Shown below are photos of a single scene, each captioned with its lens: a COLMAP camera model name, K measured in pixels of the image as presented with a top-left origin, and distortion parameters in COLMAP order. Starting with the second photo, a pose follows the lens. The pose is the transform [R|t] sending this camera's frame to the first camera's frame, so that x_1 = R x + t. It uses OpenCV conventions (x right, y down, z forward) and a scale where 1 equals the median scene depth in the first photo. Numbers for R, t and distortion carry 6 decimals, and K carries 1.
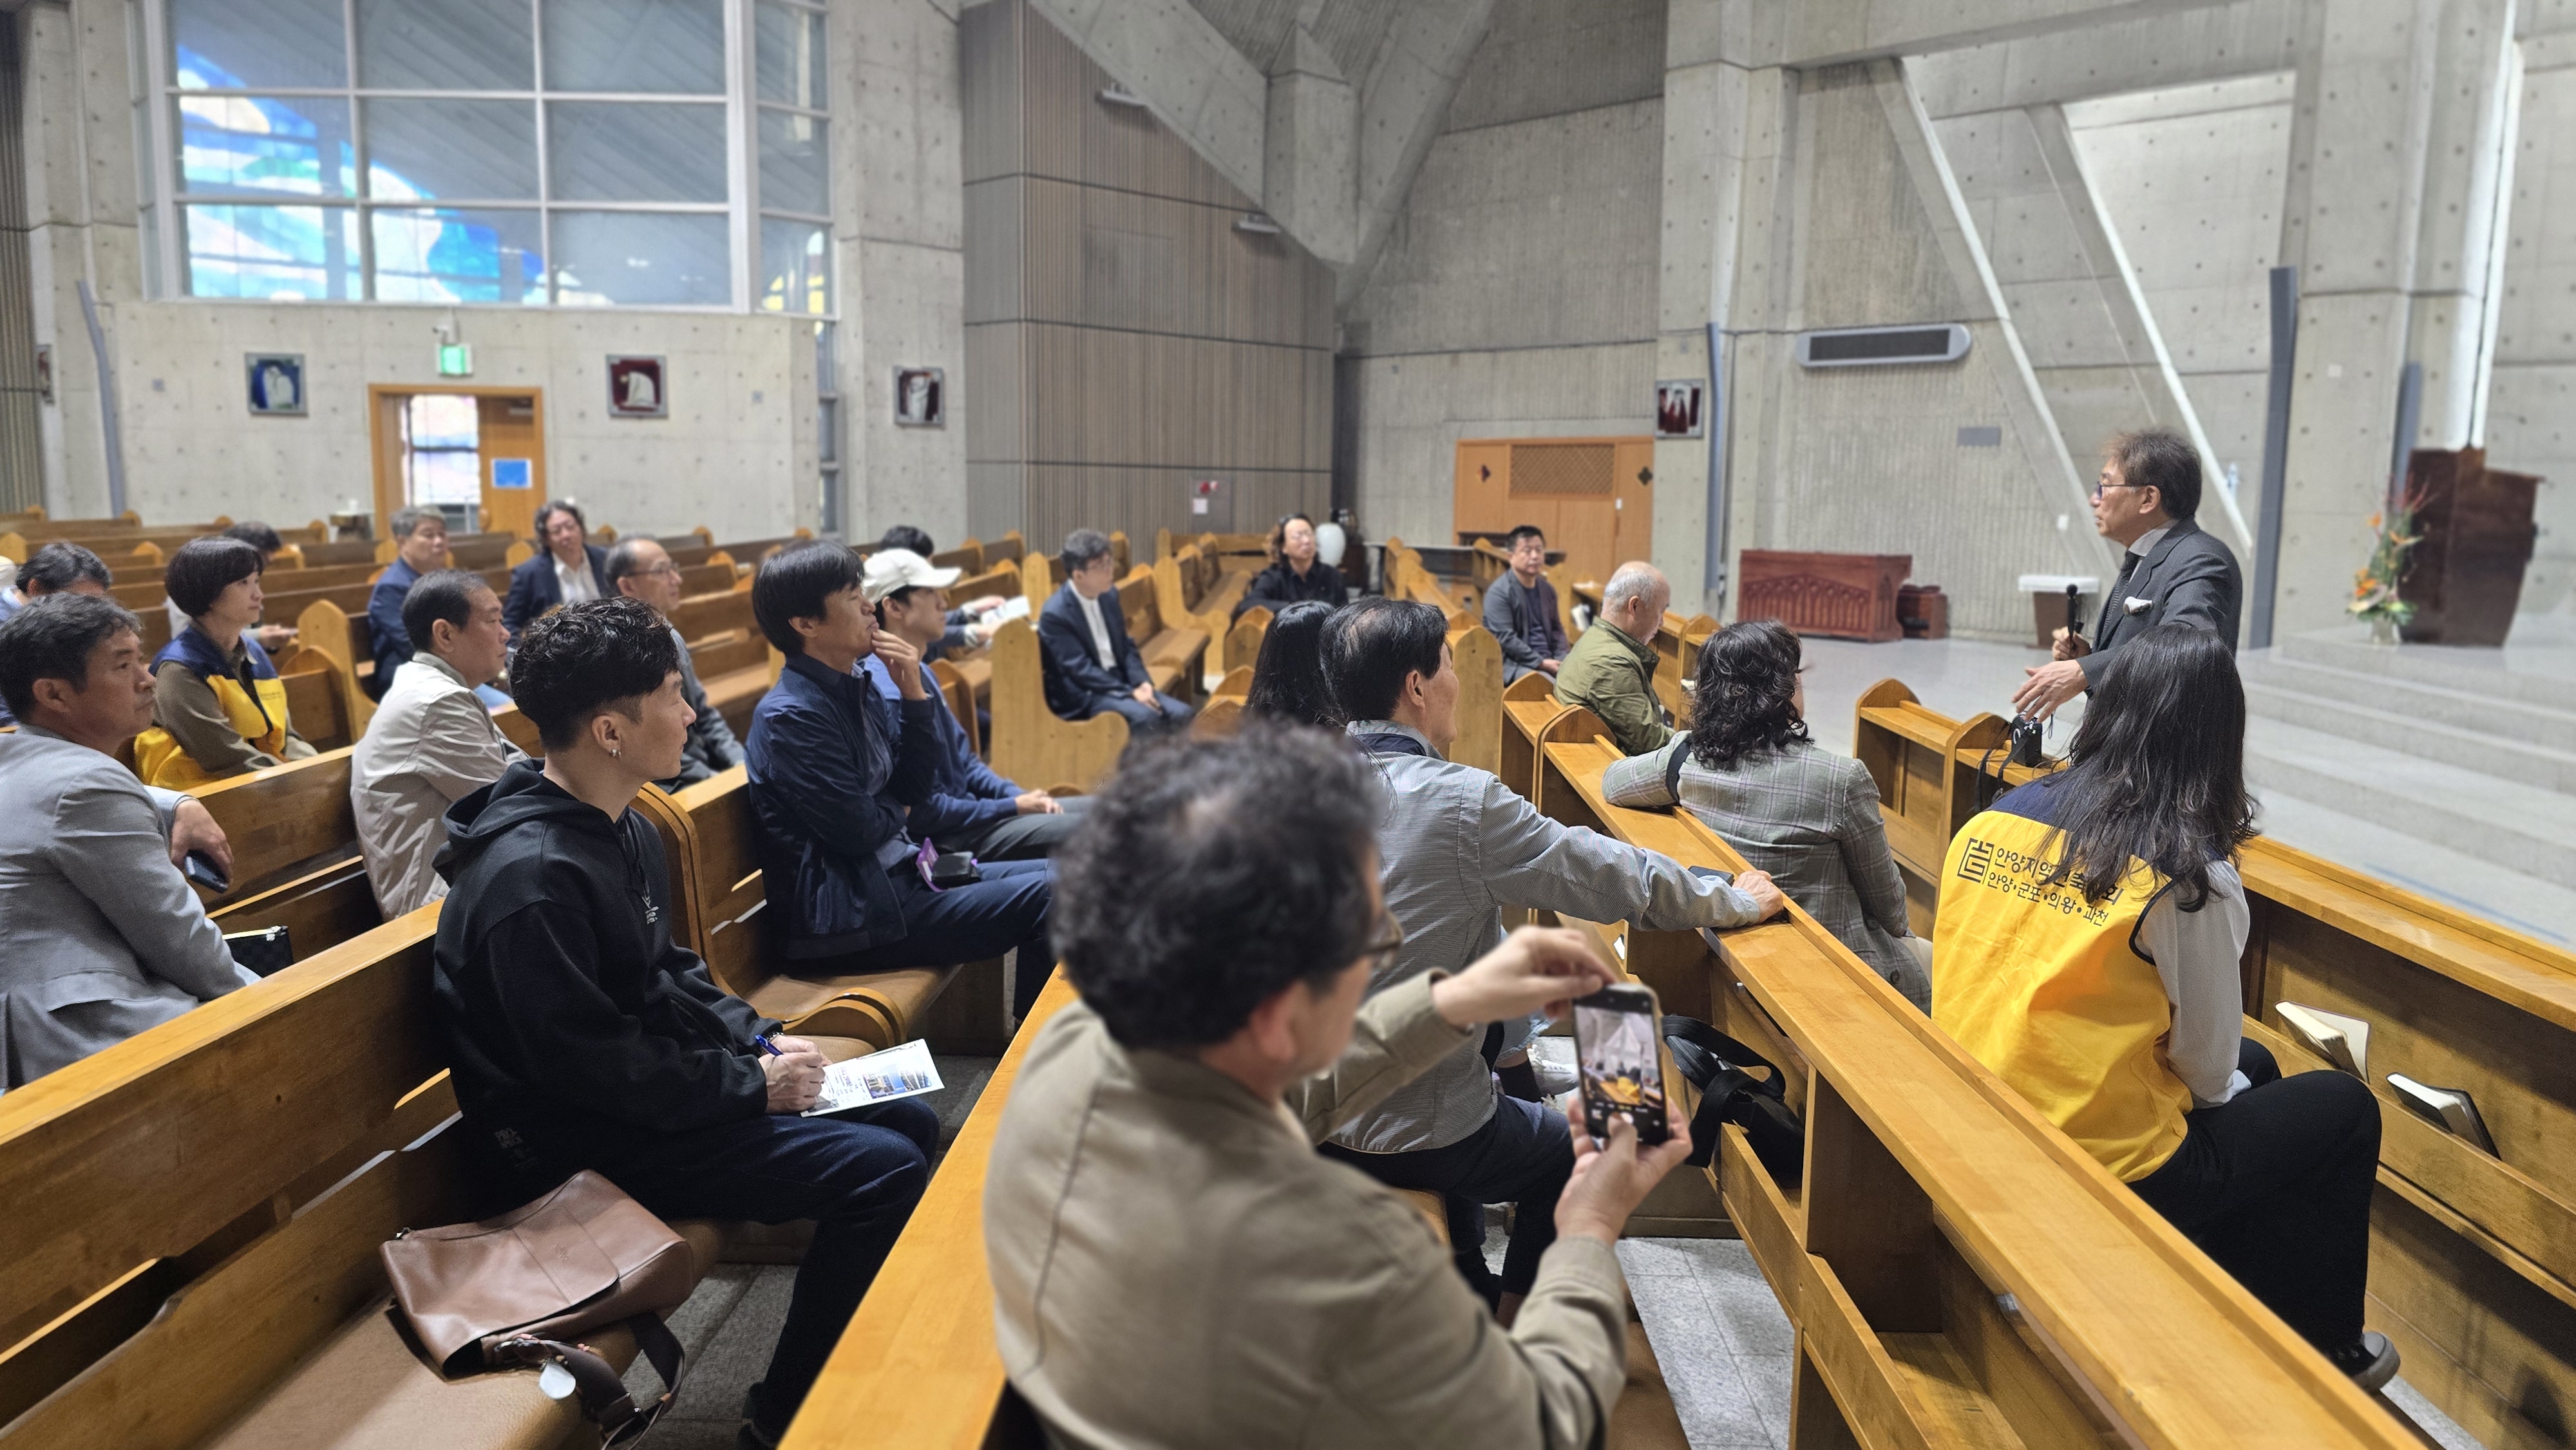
lens RADIAL K [[1741.3, 0, 1288.0], [0, 1741.3, 725.0], [0, 0, 1]] dist [0.053534, -0.061662]
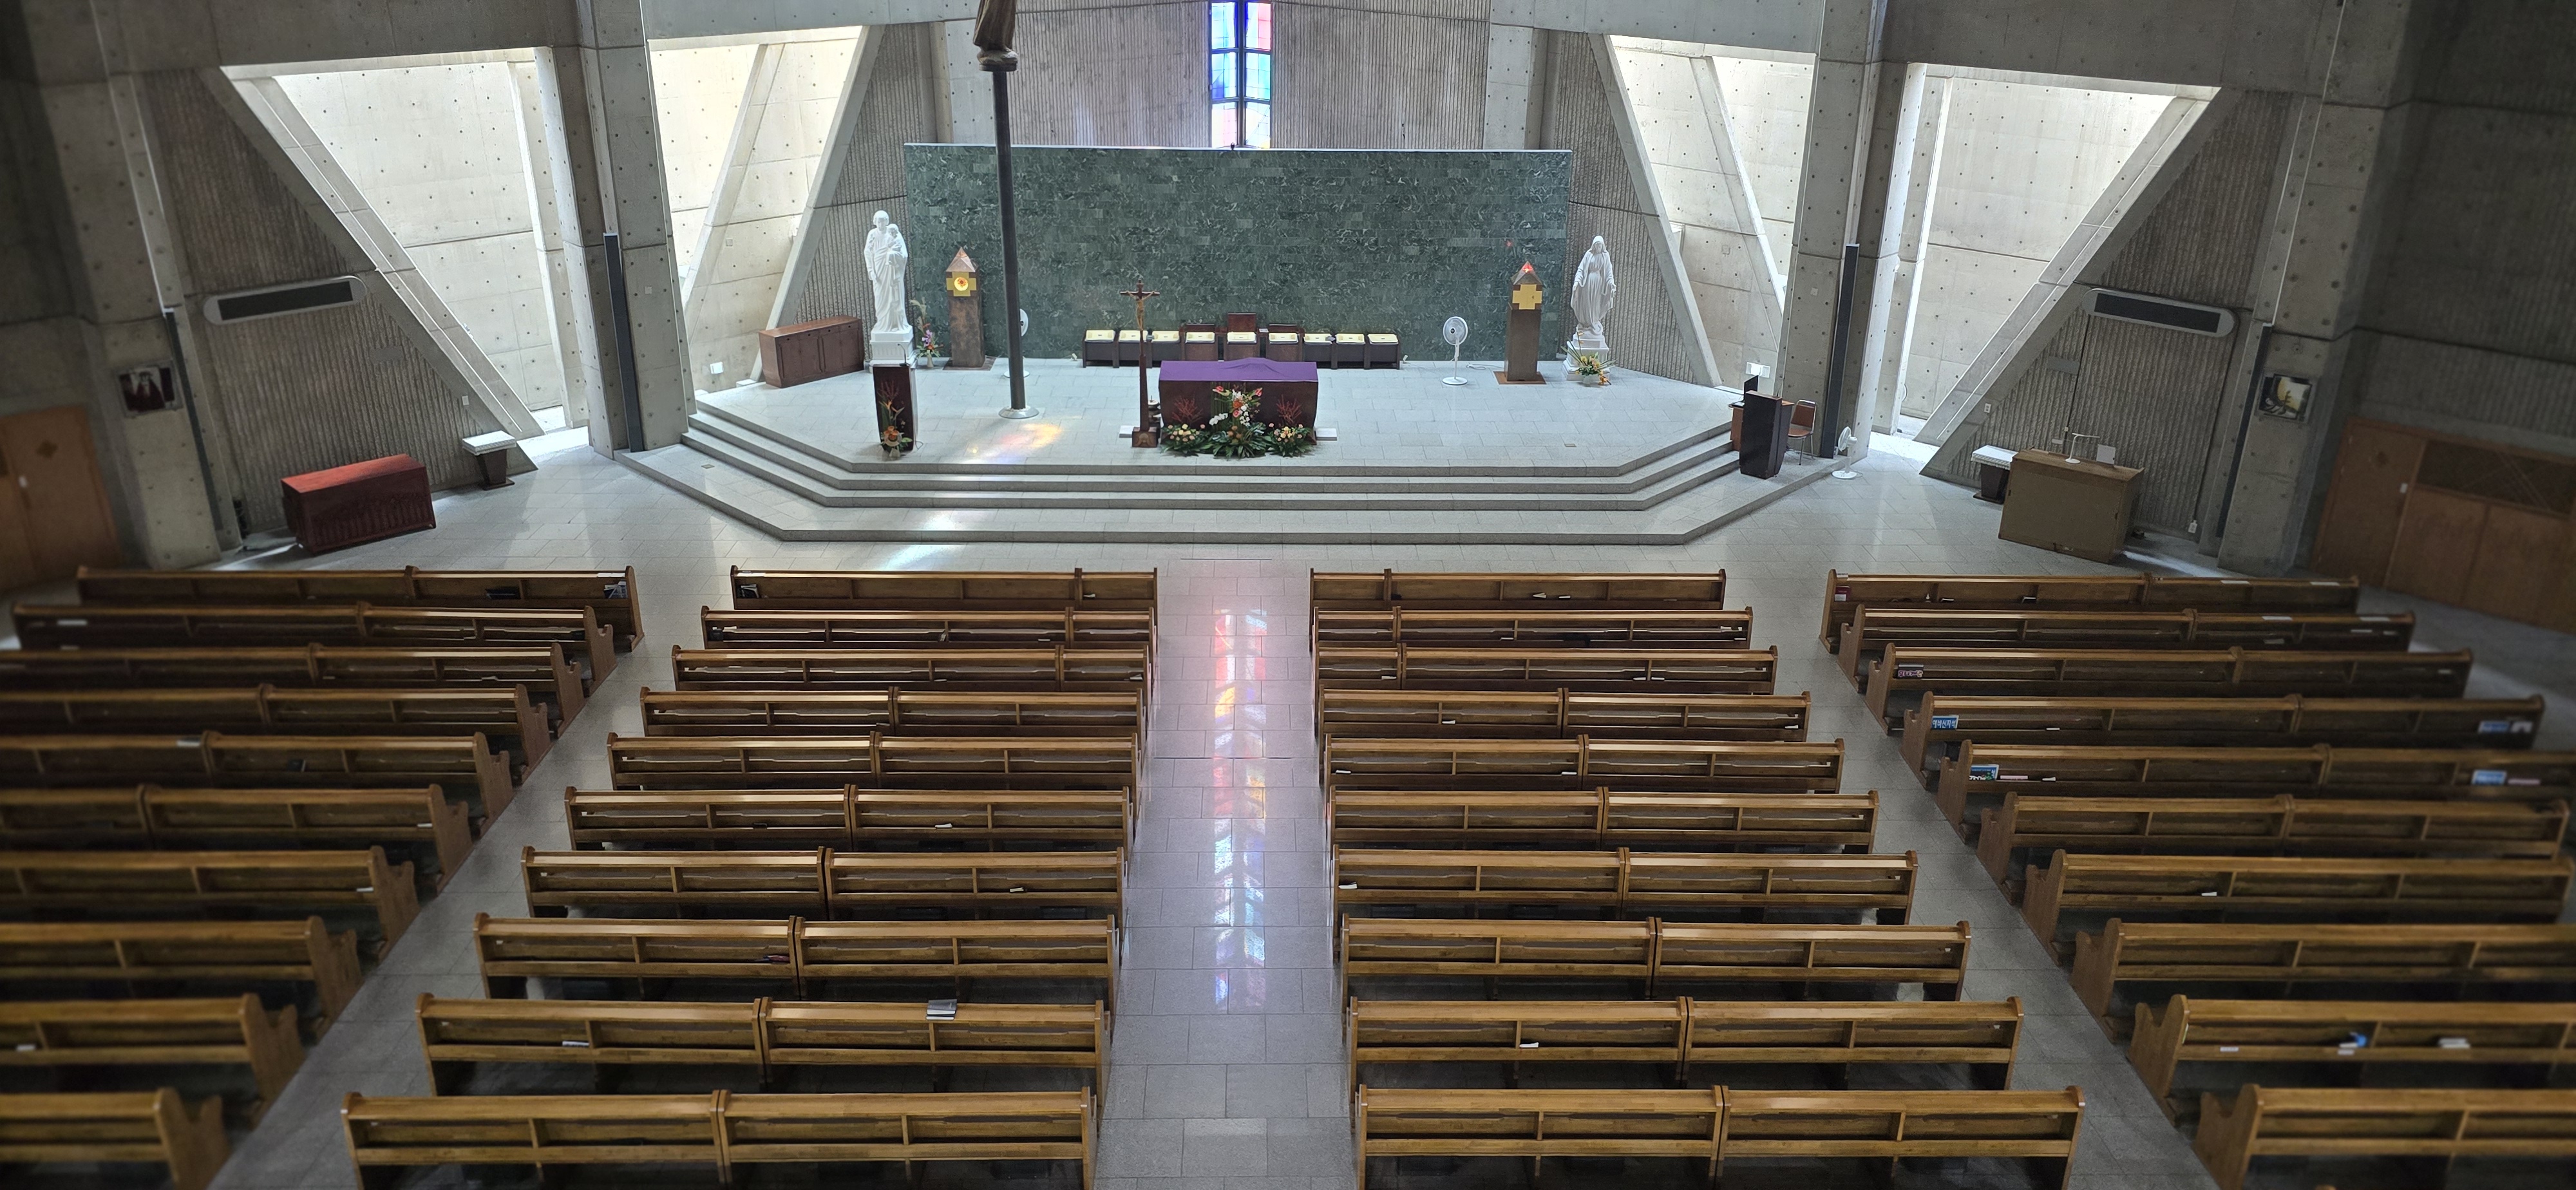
lens RADIAL K [[1721.9, 0, 1305.1], [0, 1721.9, 576.2], [0, 0, 1]] dist [0.107470, -0.132561]
pose [[-0.043287, -0.401237, 0.914951, -0.863623], [0.120665, 0.907005, 0.403462, -0.433797], [-0.991749, 0.127867, 0.009154, 0.293300]]
